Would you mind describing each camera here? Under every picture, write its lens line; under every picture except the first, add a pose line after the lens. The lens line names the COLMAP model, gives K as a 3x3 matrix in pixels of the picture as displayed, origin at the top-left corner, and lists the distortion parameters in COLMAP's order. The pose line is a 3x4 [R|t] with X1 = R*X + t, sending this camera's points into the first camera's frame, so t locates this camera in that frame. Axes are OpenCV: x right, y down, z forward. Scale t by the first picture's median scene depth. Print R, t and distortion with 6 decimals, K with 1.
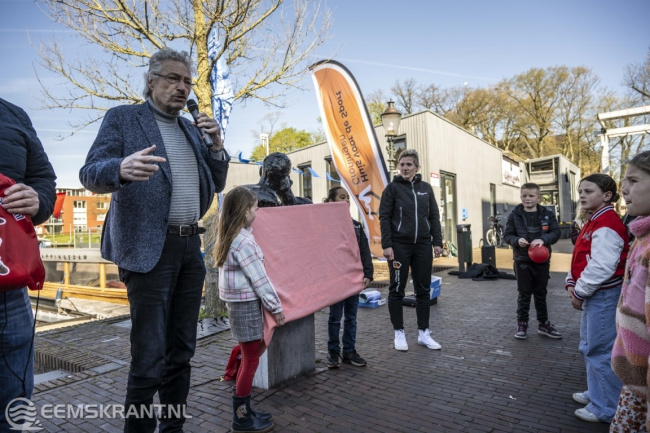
lens RADIAL K [[427.3, 0, 316.8], [0, 427.3, 223.5], [0, 0, 1]] dist [-0.001617, 0.002074]
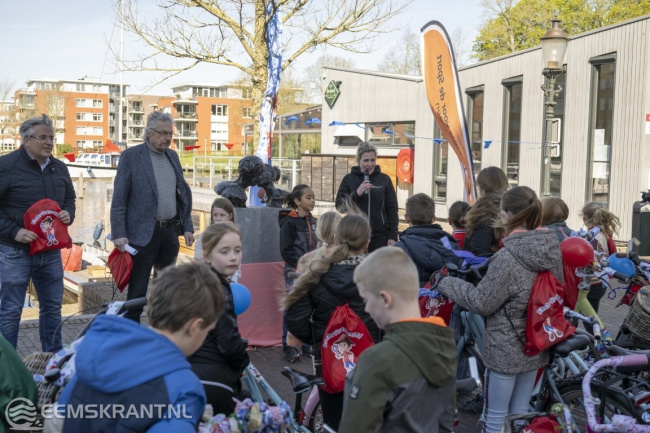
lens RADIAL K [[770.4, 0, 327.2], [0, 770.4, 216.3], [0, 0, 1]] dist [-0.007902, 0.000000]
pose [[0.925530, 0.086032, -0.368773, 0.224000], [-0.050673, 0.993229, 0.104538, -0.054854], [0.375269, -0.078066, 0.923623, -0.232635]]
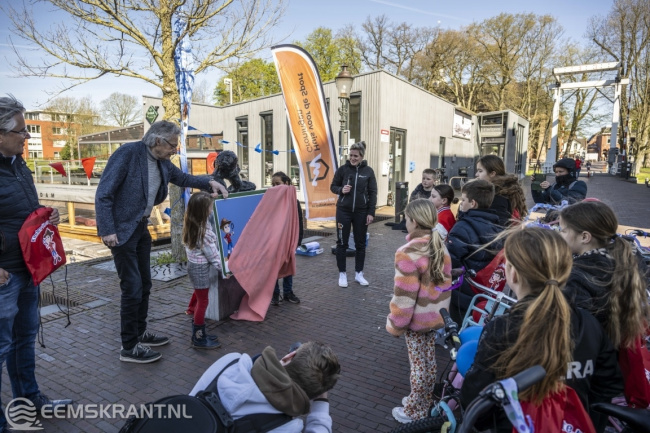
lens RADIAL K [[427.3, 0, 321.6], [0, 427.3, 222.7], [0, 0, 1]] dist [-0.001617, 0.002074]
pose [[0.995672, 0.028334, 0.088508, 0.021037], [-0.041632, 0.987469, 0.152220, -0.037868], [-0.083086, -0.155246, 0.984376, -0.086757]]
